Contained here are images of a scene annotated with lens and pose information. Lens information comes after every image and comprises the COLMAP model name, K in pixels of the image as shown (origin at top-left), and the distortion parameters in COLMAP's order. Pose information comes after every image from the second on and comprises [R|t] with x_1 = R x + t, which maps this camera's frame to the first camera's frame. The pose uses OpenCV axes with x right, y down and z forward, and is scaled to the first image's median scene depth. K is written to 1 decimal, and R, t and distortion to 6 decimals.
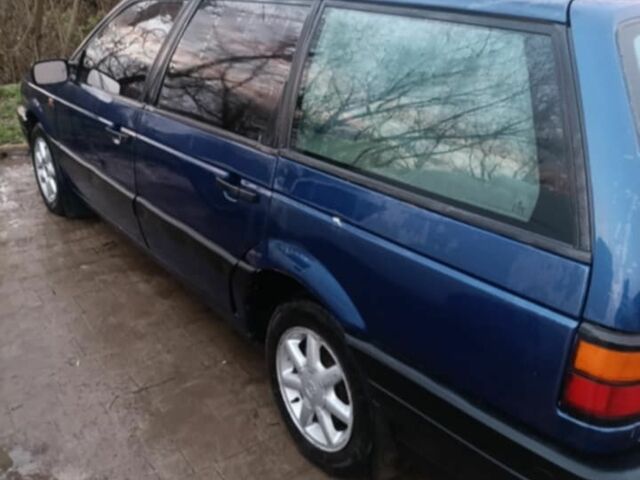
lens RADIAL K [[640.2, 0, 320.0], [0, 640.2, 240.0], [0, 0, 1]] dist [0.167452, -0.309223]
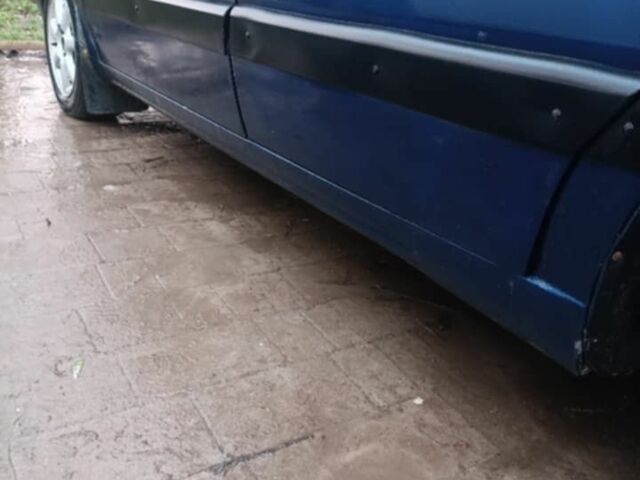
lens RADIAL K [[640.2, 0, 320.0], [0, 640.2, 240.0], [0, 0, 1]] dist [0.167452, -0.309223]
pose [[0.996096, 0.079486, -0.038400, -0.174611], [-0.079544, 0.996831, 0.000017, 0.078037], [0.038279, 0.003037, 0.999262, 0.498000]]
